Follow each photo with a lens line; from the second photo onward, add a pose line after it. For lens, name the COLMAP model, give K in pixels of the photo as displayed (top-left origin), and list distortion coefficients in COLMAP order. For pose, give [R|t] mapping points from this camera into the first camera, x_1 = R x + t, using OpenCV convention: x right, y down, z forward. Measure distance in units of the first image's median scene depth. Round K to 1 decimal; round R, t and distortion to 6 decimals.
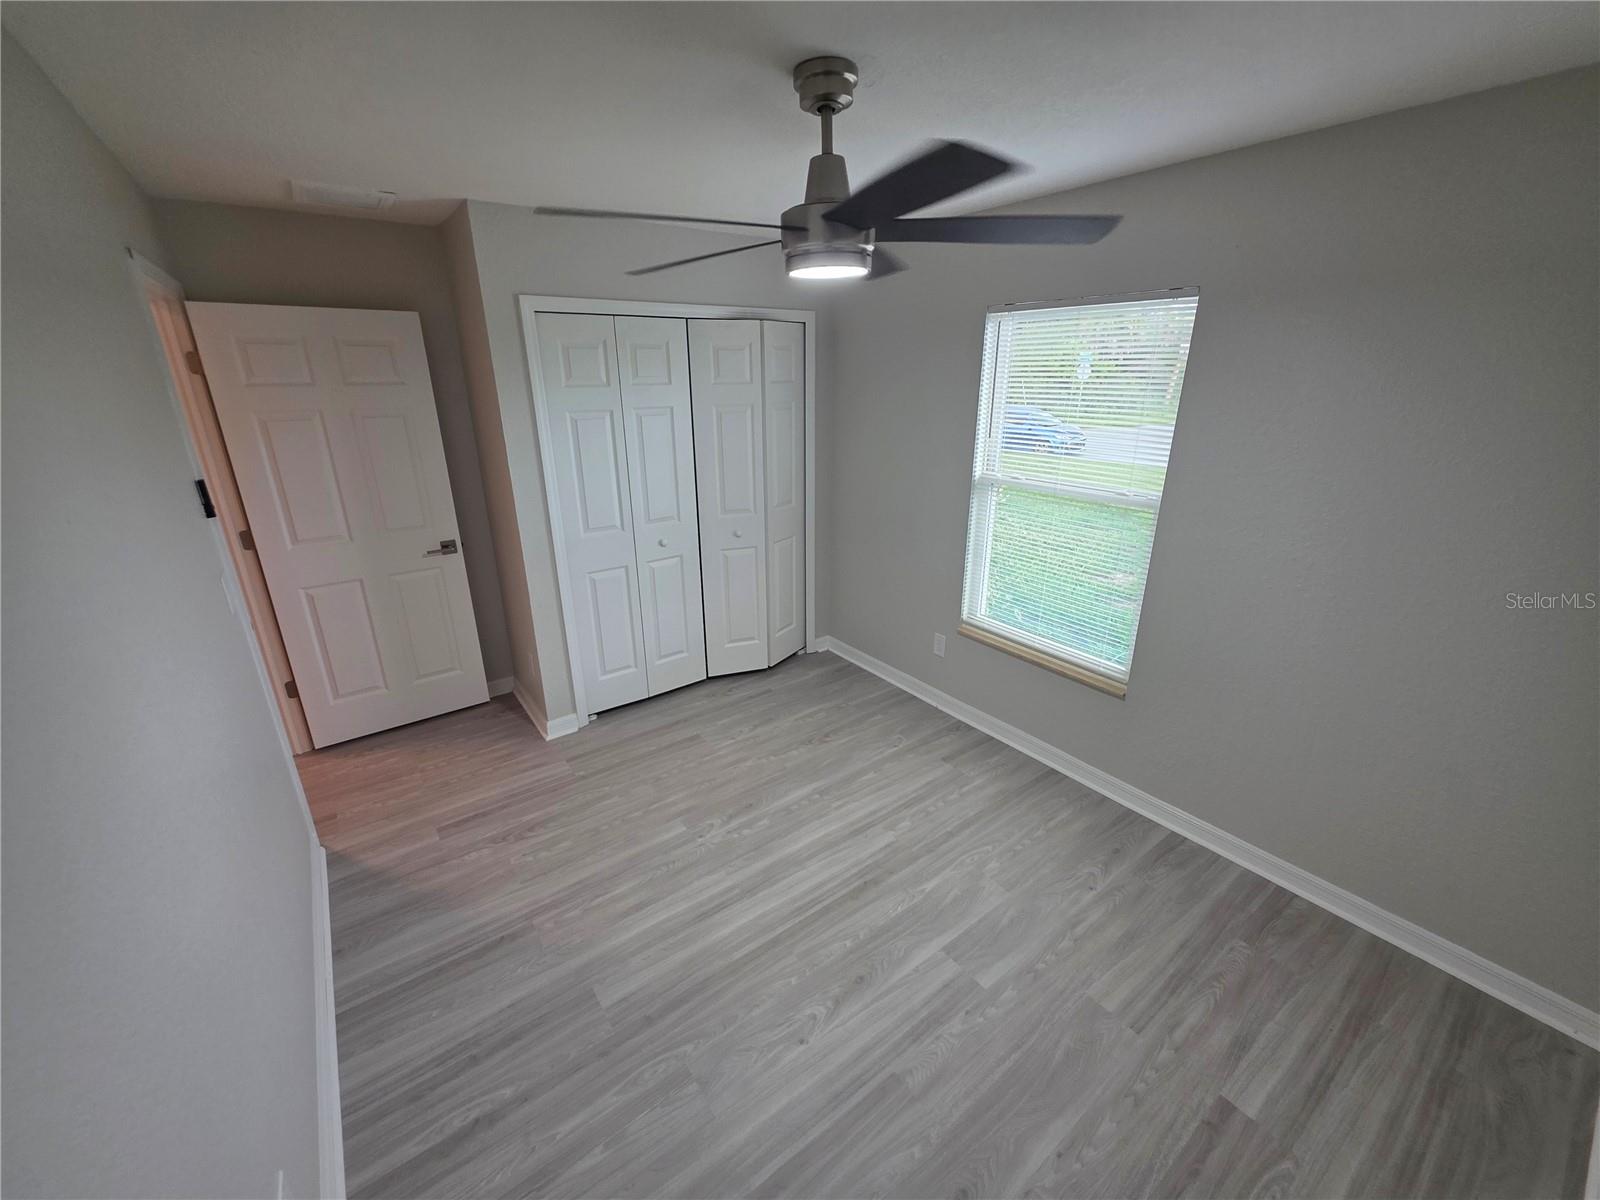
lens RADIAL K [[639.2, 0, 788.9], [0, 639.2, 582.4], [0, 0, 1]] dist [0.007353, -0.000134]
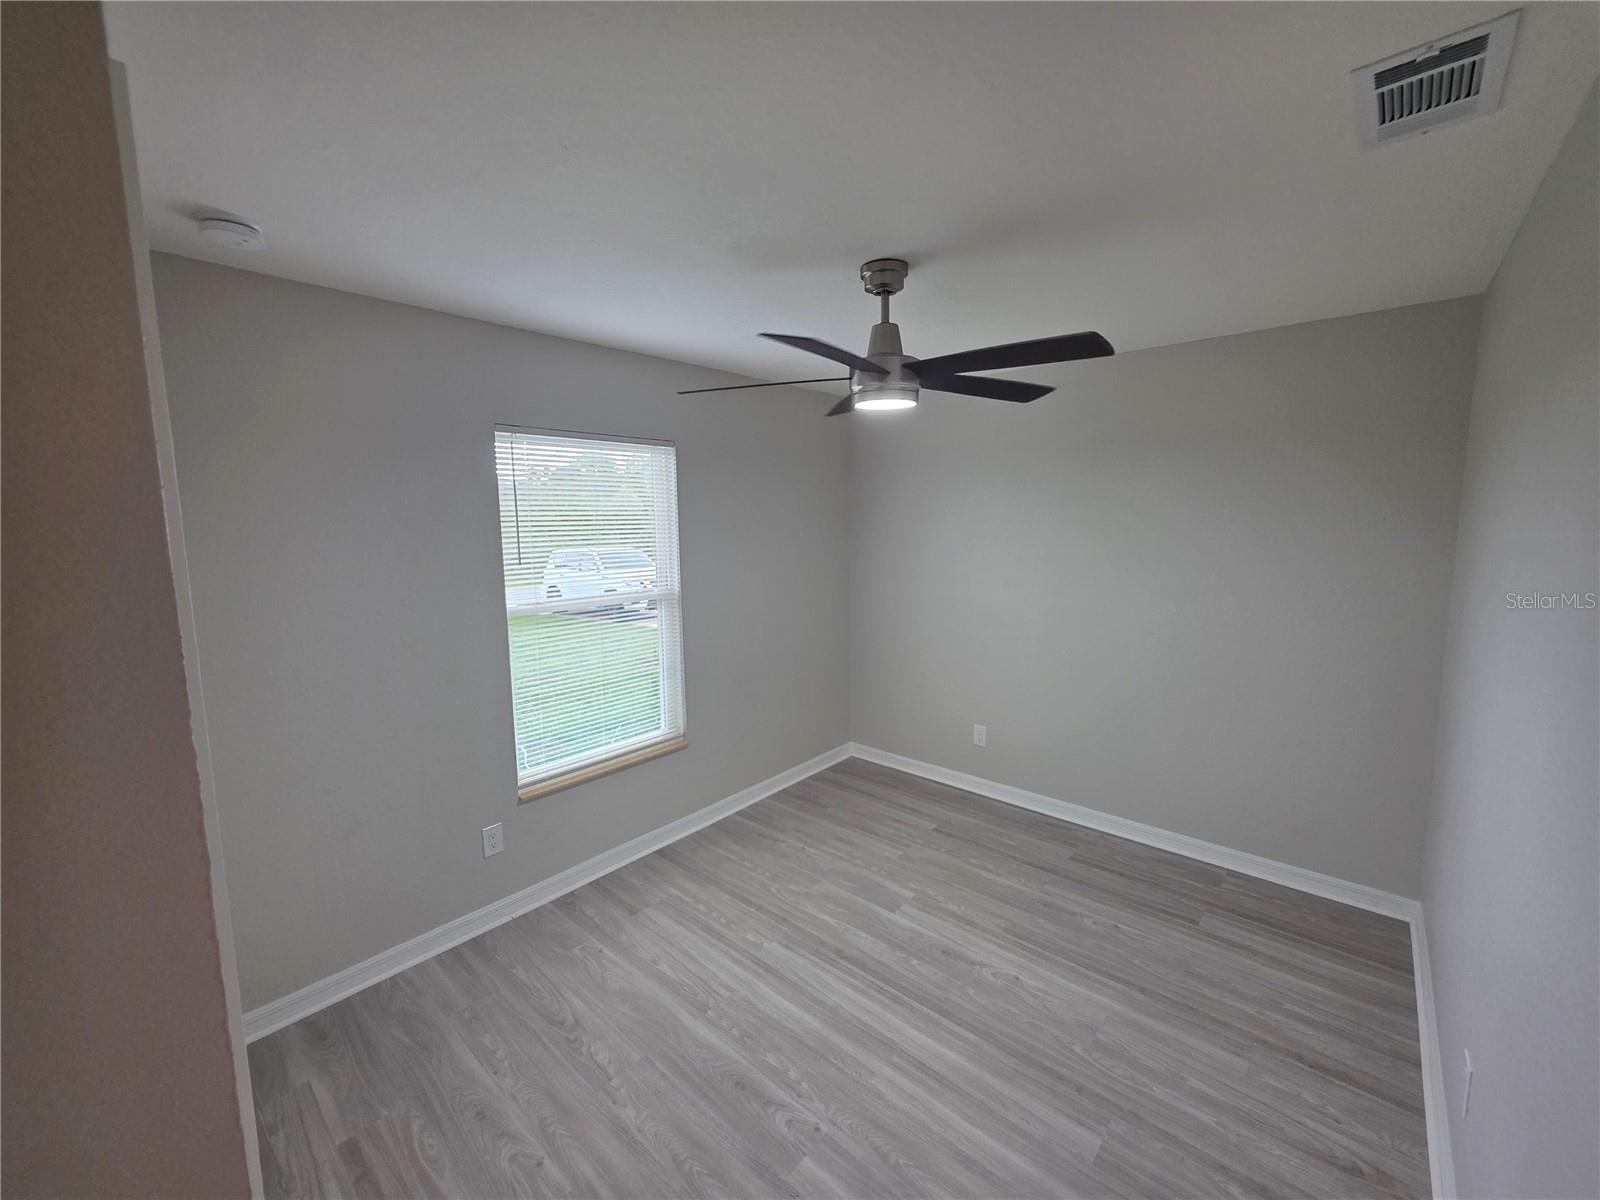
lens RADIAL K [[639.2, 0, 786.8], [0, 639.2, 600.3], [0, 0, 1]] dist [0.007353, -0.000134]
pose [[-0.193903, -0.122392, 0.973356, -0.813747], [0.326410, 0.927607, 0.181664, -0.289427], [-0.925126, 0.352938, -0.139916, 1.038827]]
